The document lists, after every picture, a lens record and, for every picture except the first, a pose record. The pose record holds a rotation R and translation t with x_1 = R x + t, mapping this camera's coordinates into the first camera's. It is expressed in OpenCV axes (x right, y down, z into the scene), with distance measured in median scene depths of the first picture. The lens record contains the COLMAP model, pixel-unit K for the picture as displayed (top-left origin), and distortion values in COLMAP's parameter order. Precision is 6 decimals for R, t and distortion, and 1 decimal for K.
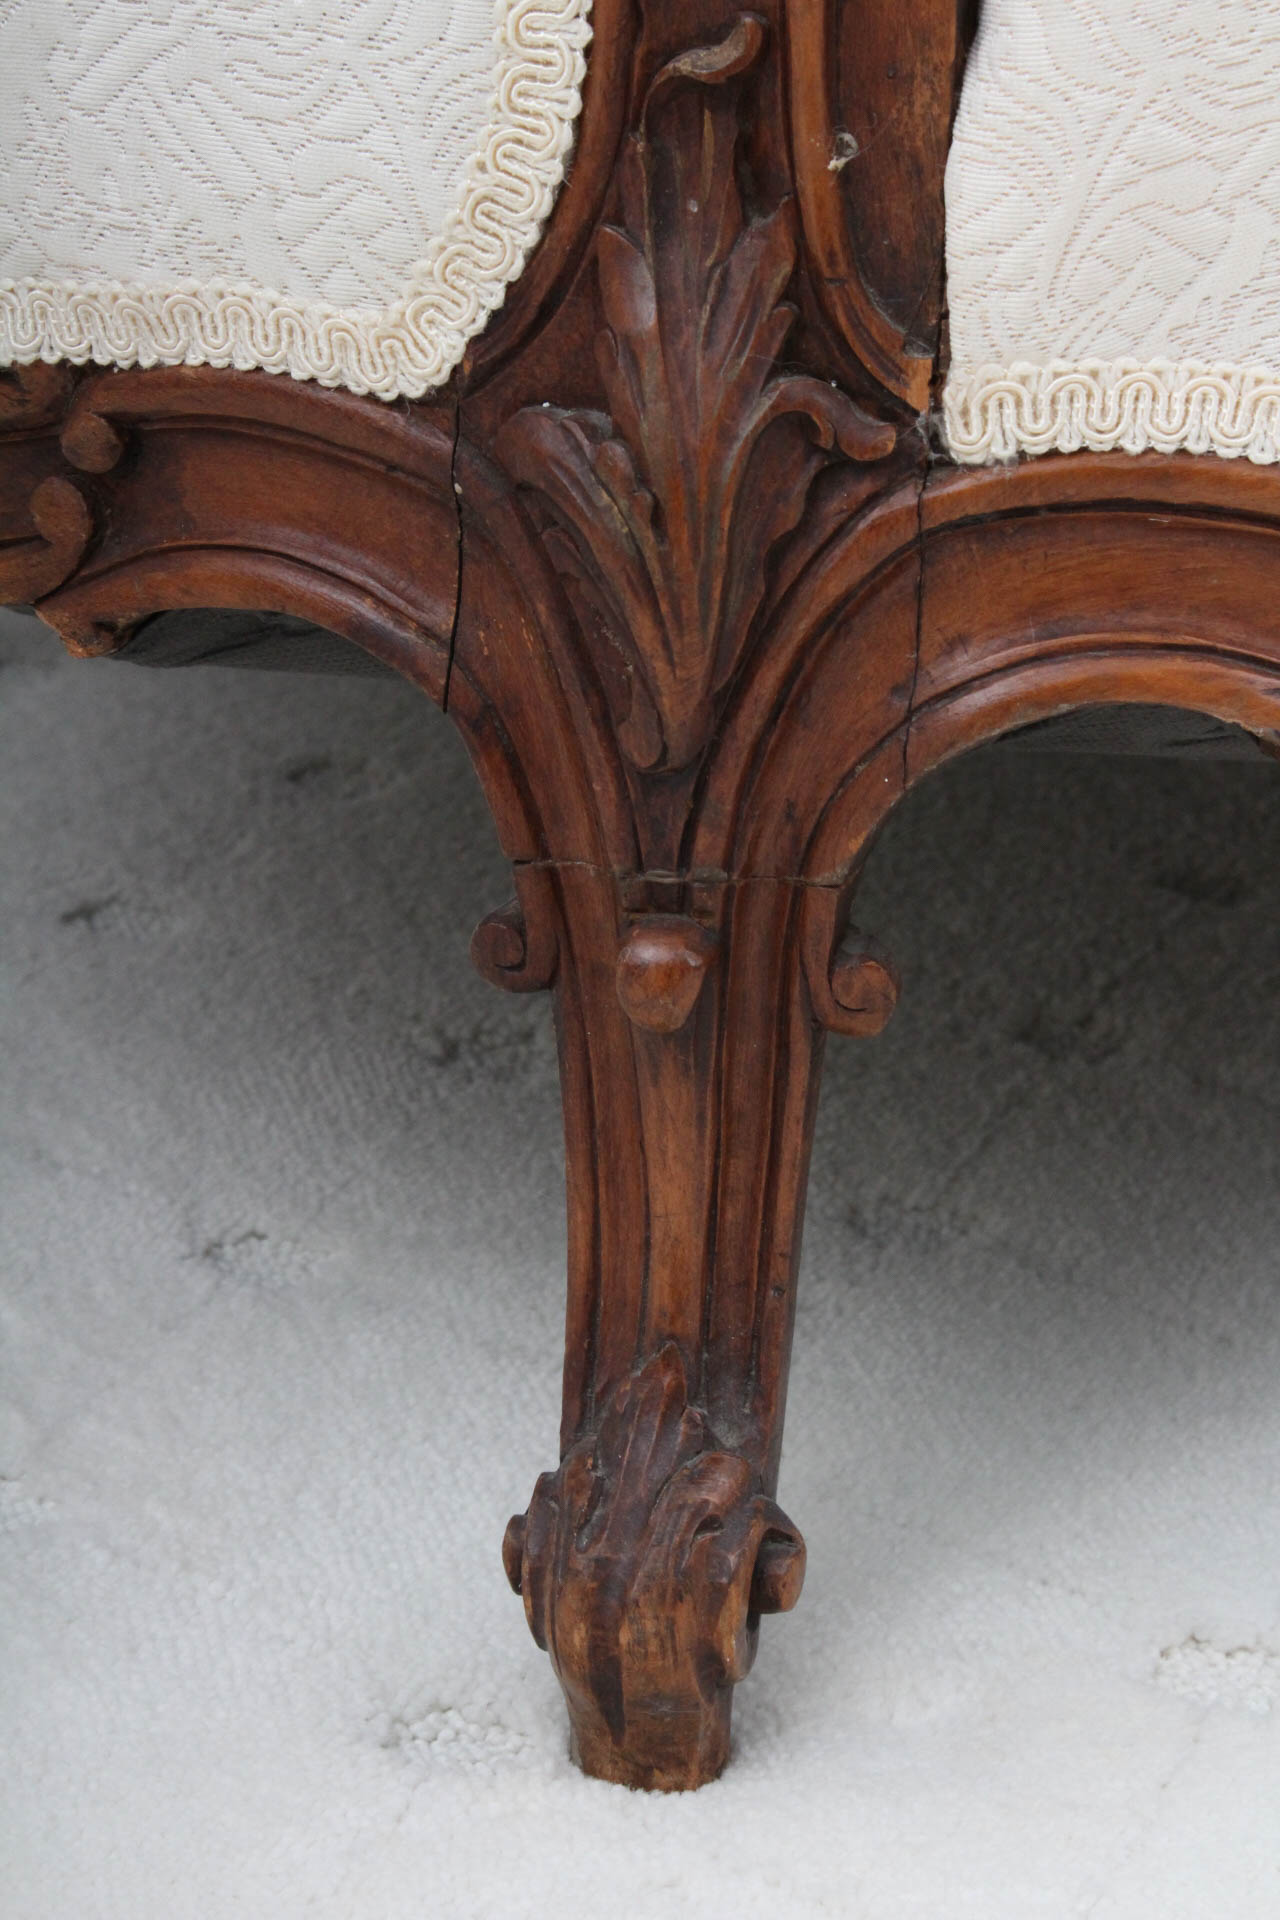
lens RADIAL K [[4458.2, 0, 640.0], [0, 4458.2, 960.0], [0, 0, 1]] dist [0.055776, 0.396936]
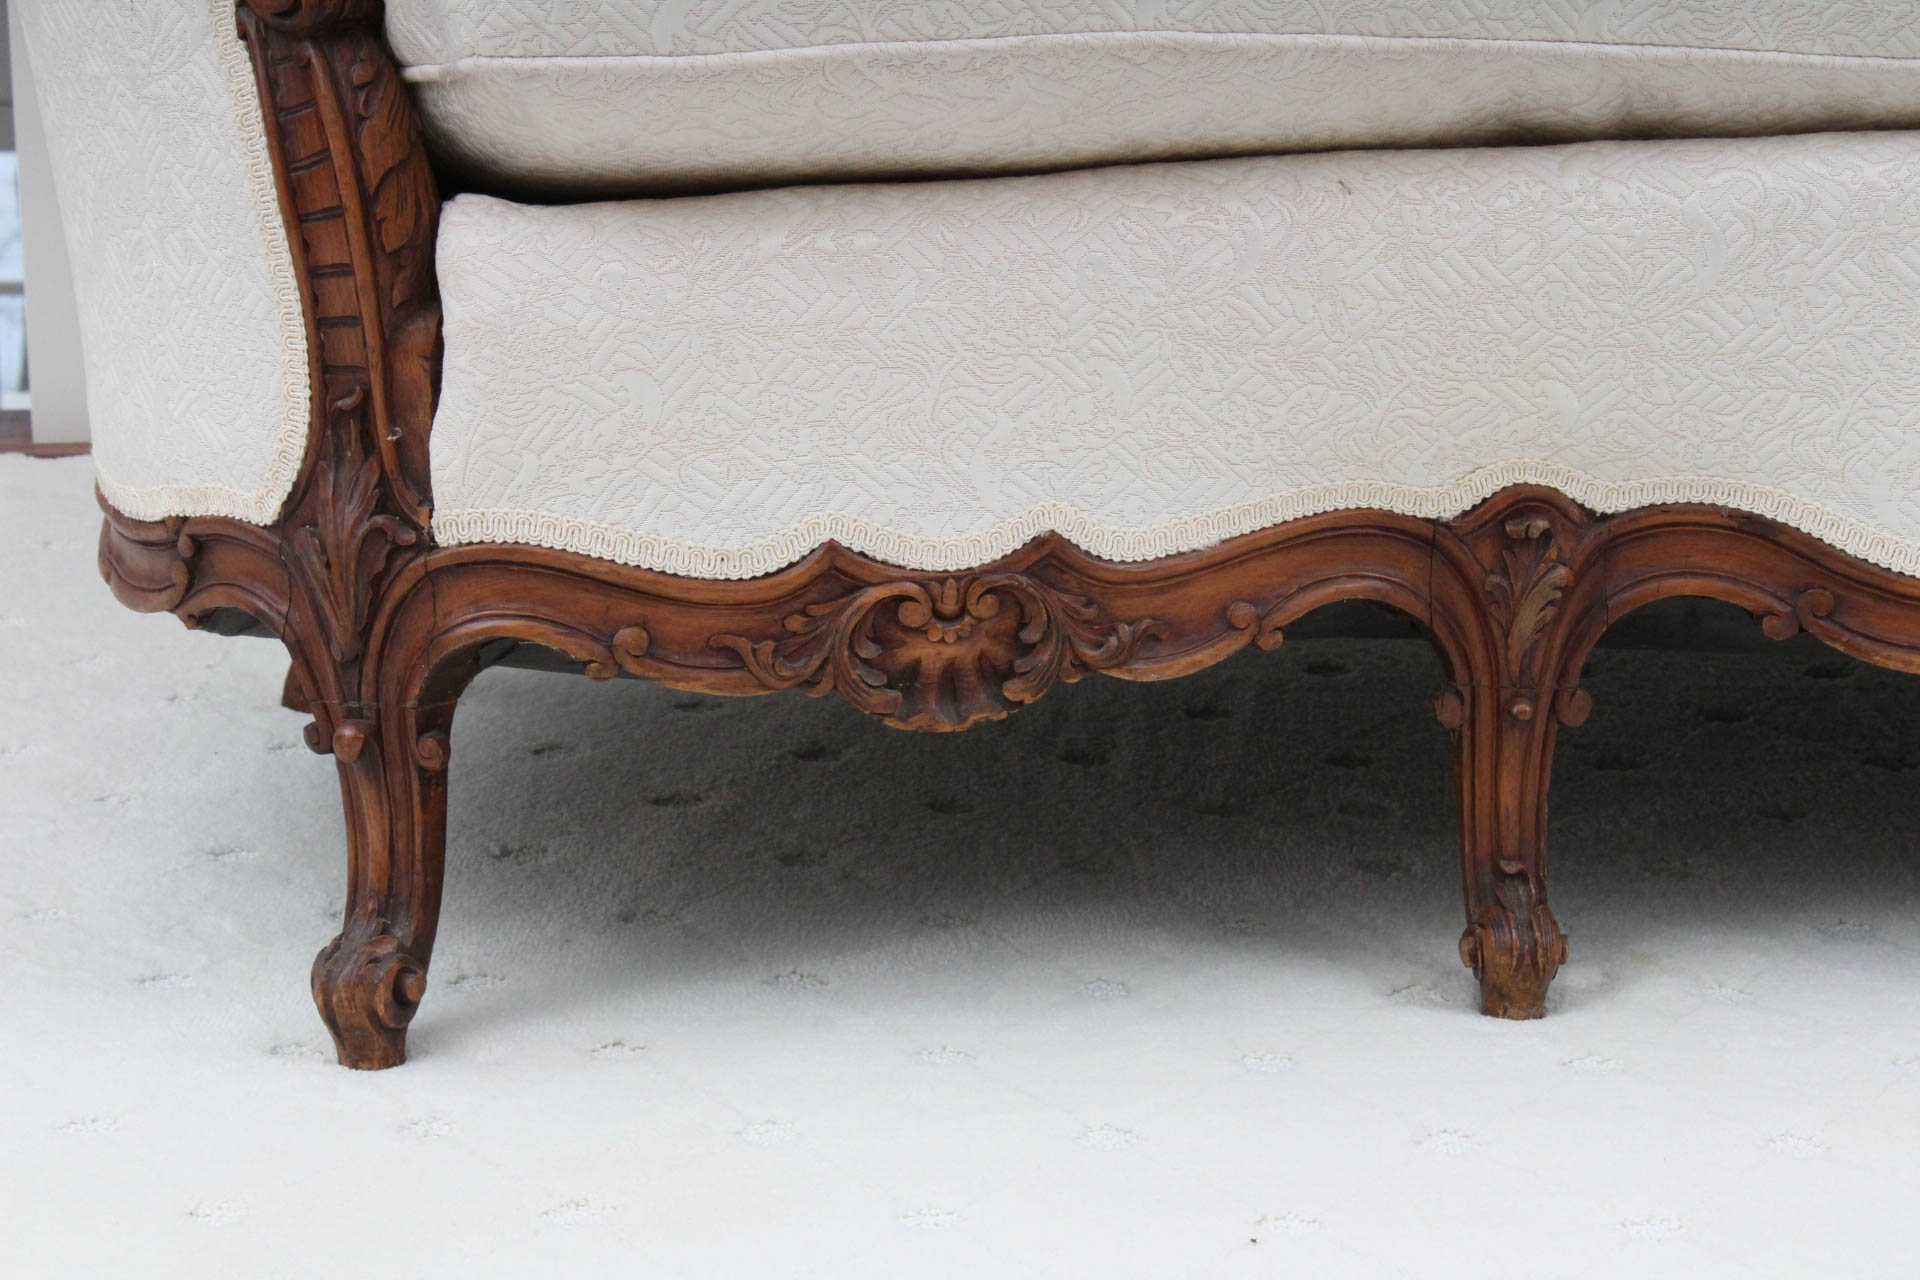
lens RADIAL K [[4458.2, 0, 960.0], [0, 4458.2, 640.0], [0, 0, 1]] dist [0.055776, 0.396936]
pose [[0.963979, 0.004228, -0.265944, 1.095955], [-0.042158, 0.989663, -0.137076, 0.302302], [0.262616, 0.143350, 0.954193, -1.490350]]
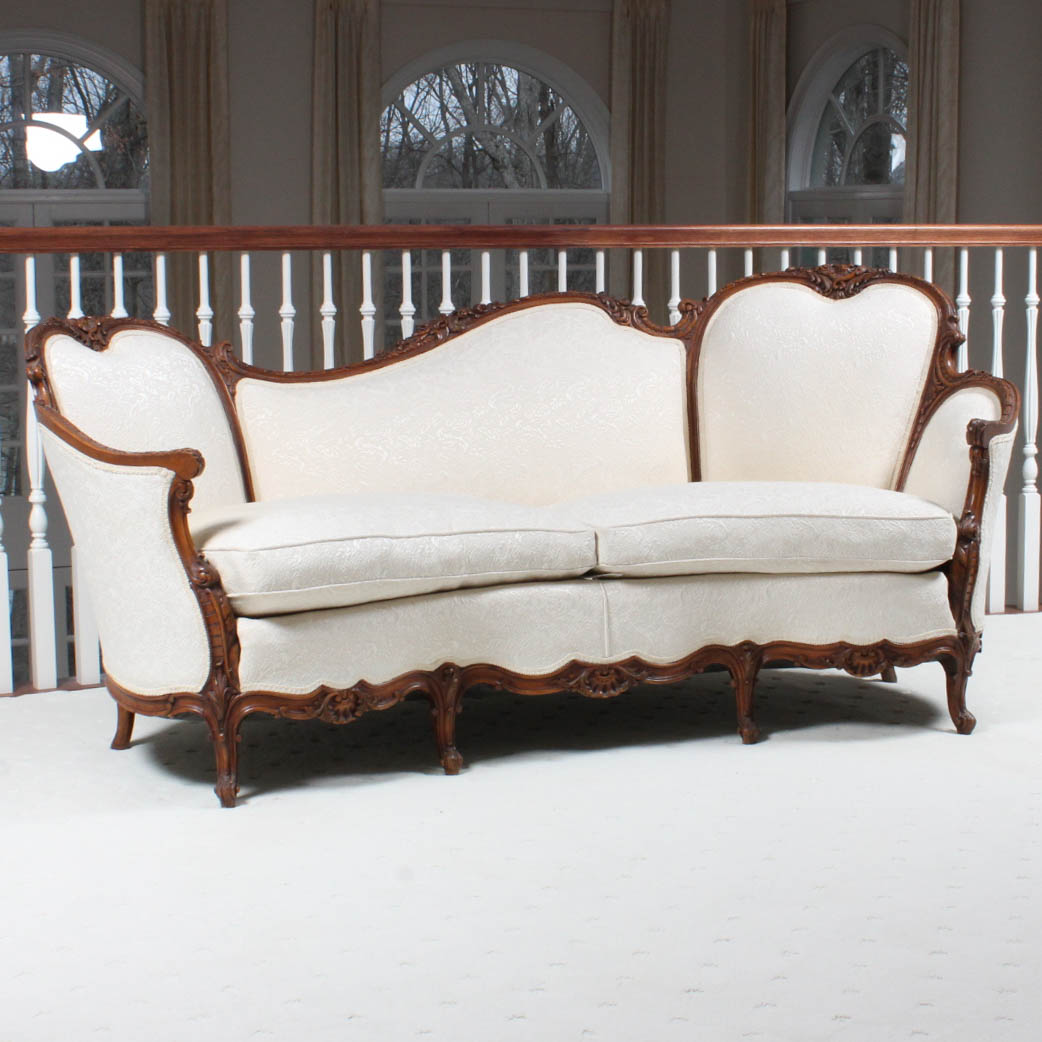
lens RADIAL K [[2093.2, 0, 522.7], [0, 2093.2, 500.6], [0, 0, 1]] dist [-0.142280, 0.075807]
pose [[0.988482, -0.085964, 0.124551, 0.170149], [0.115726, 0.959710, -0.256056, 0.976391], [-0.097521, 0.267520, 0.958604, -4.918035]]
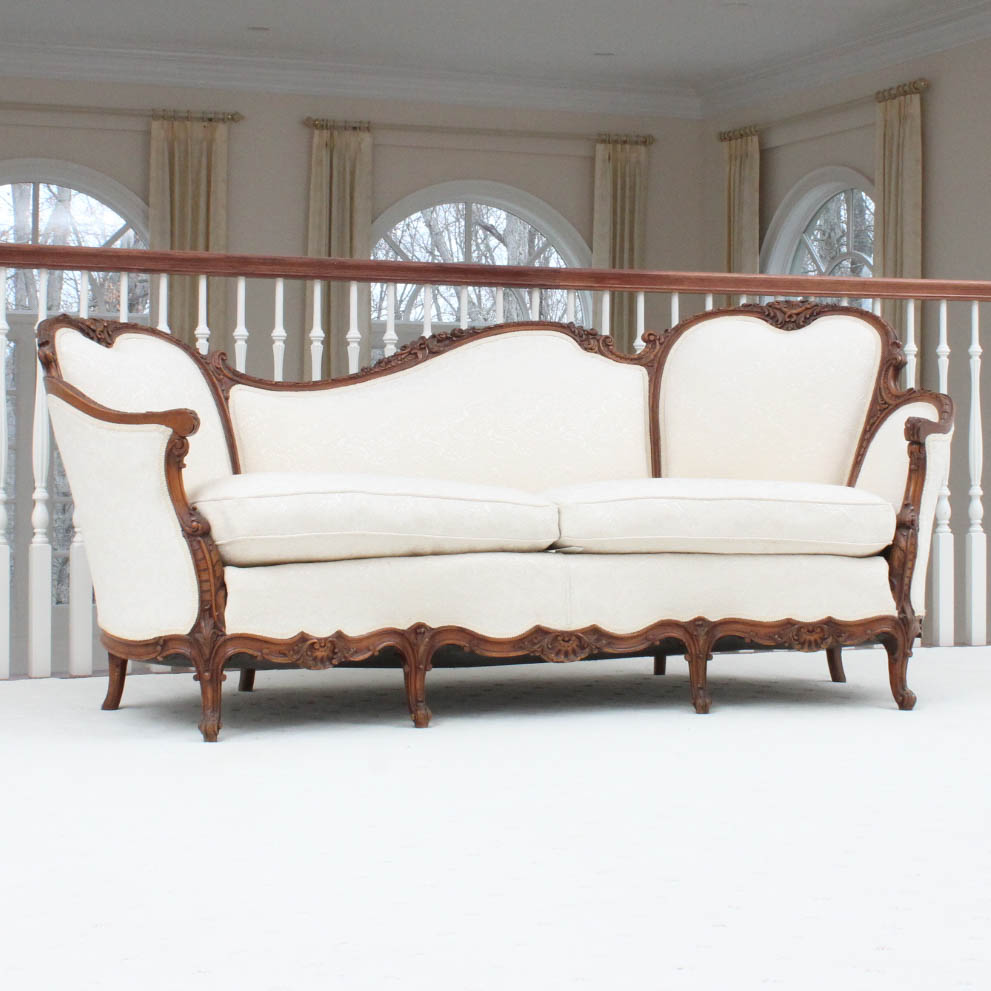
lens RADIAL K [[2077.3, 0, 515.2], [0, 2077.3, 381.7], [0, 0, 1]] dist [-0.126044, -0.124338]
pose [[0.989070, -0.052862, 0.137647, 0.113808], [0.103749, 0.912835, -0.394929, 1.773564], [-0.104772, 0.404893, 0.908342, -5.157881]]
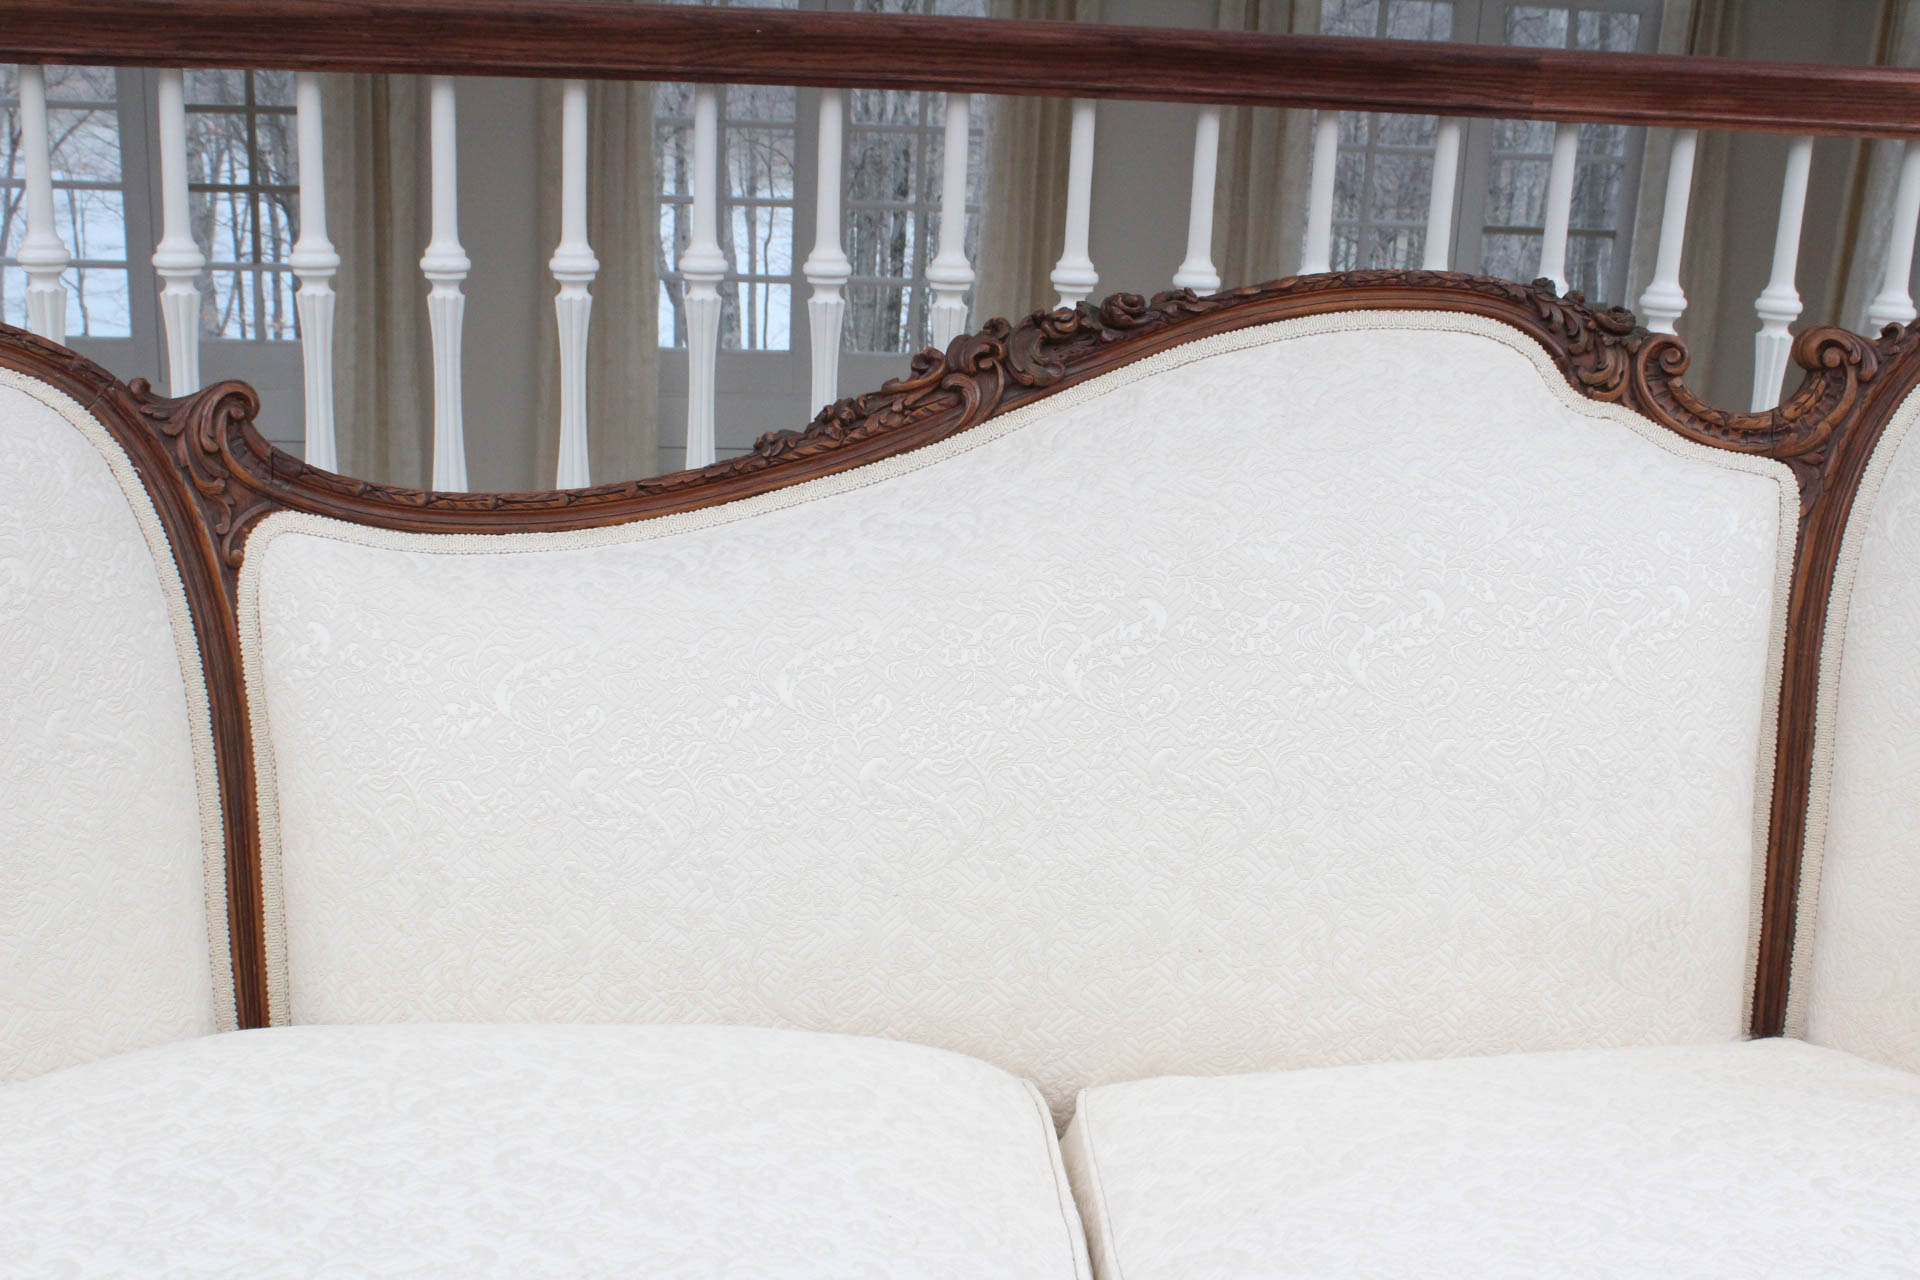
lens RADIAL K [[2179.9, 0, 960.0], [0, 2179.9, 640.0], [0, 0, 1]] dist [-0.143906, 0.246474]
pose [[0.990647, 0.018036, -0.135252, 1.193593], [-0.033047, 0.993428, -0.109580, -1.058278], [0.132387, 0.113025, 0.984733, -0.083661]]
